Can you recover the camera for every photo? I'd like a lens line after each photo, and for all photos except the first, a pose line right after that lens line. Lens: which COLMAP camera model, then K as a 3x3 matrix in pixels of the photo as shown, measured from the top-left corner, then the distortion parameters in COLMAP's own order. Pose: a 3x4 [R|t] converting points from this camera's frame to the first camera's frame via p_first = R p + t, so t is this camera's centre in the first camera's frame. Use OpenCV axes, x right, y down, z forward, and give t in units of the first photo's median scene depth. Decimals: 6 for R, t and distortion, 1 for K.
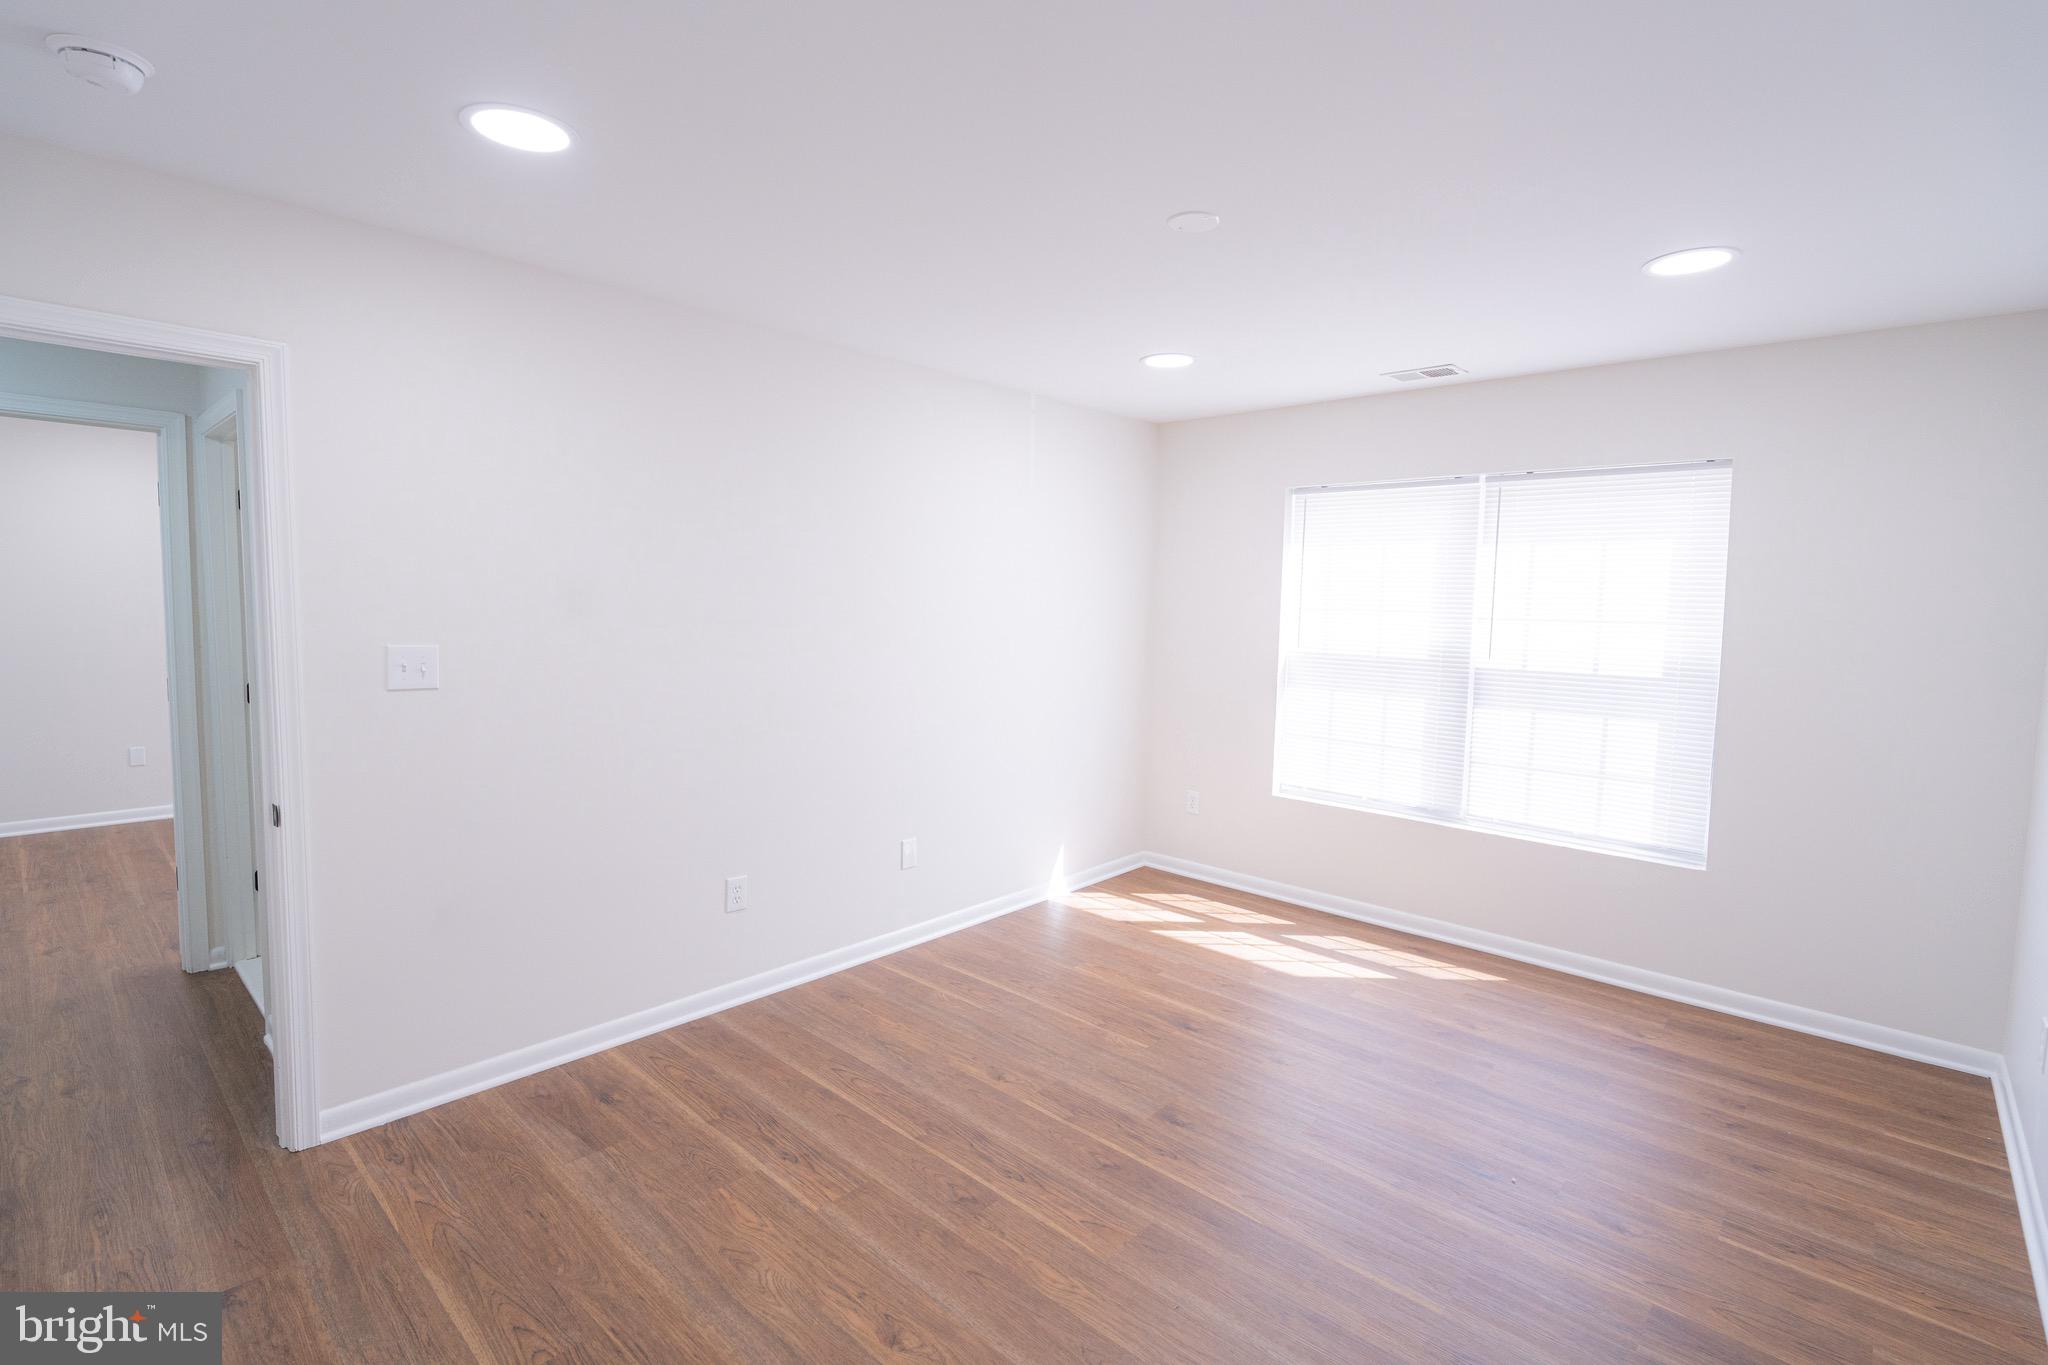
lens RADIAL K [[949.7, 0, 1031.6], [0, 949.7, 680.6], [0, 0, 1]] dist [0.000235, -0.002508]
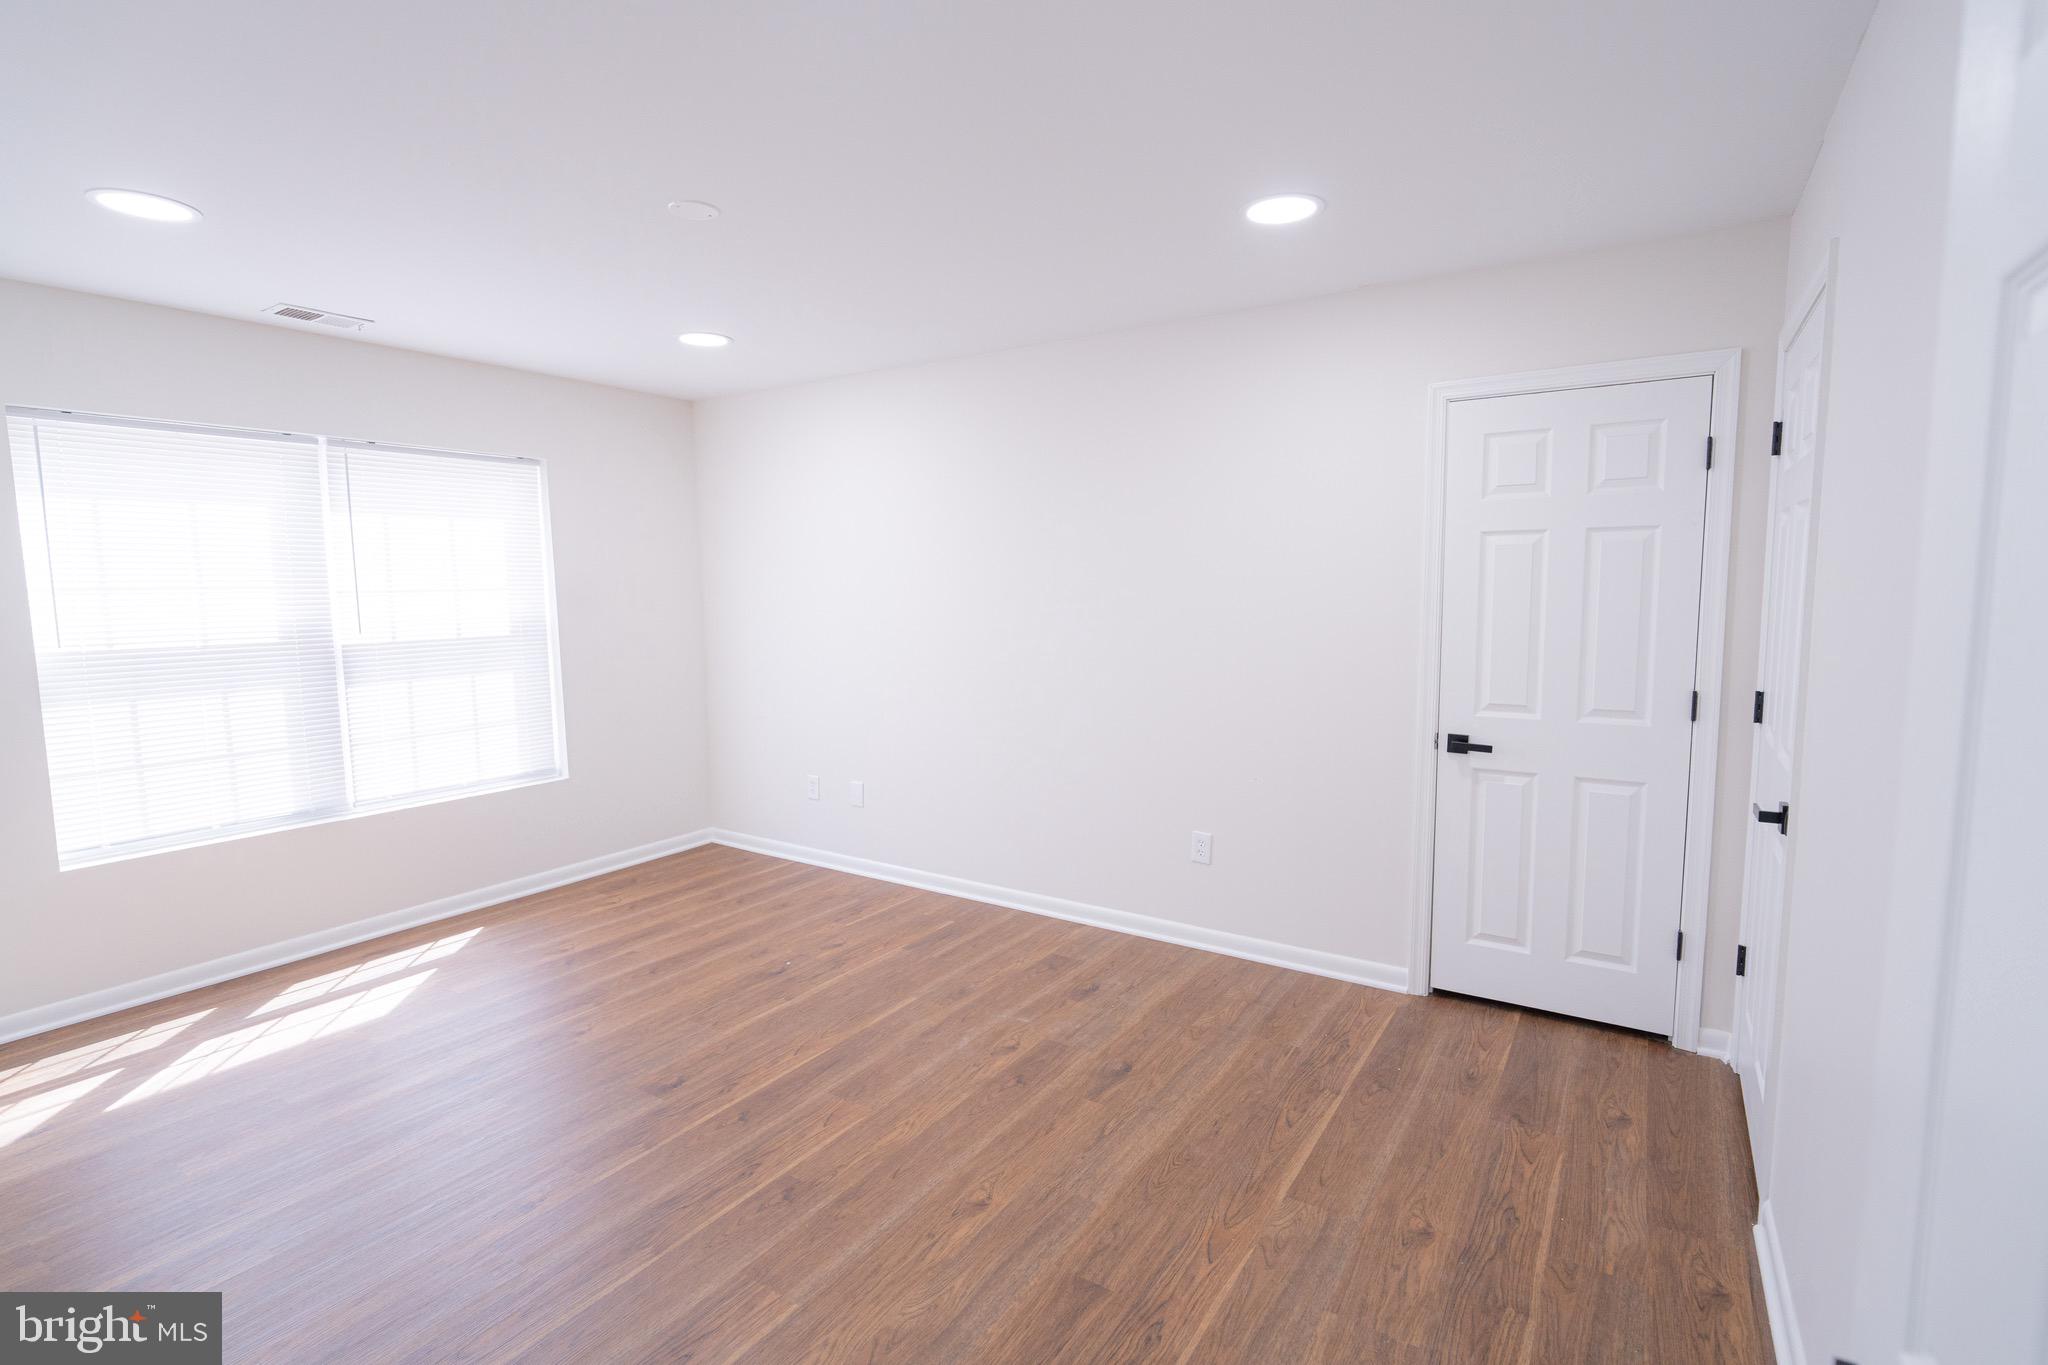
lens RADIAL K [[949.7, 0, 1025.5], [0, 949.7, 689.5], [0, 0, 1]] dist [0.000235, -0.002508]
pose [[-0.155820, -0.130856, 0.979080, -0.577755], [0.096627, 0.984413, 0.146947, -0.044534], [-0.983048, 0.117503, -0.140747, 0.493588]]
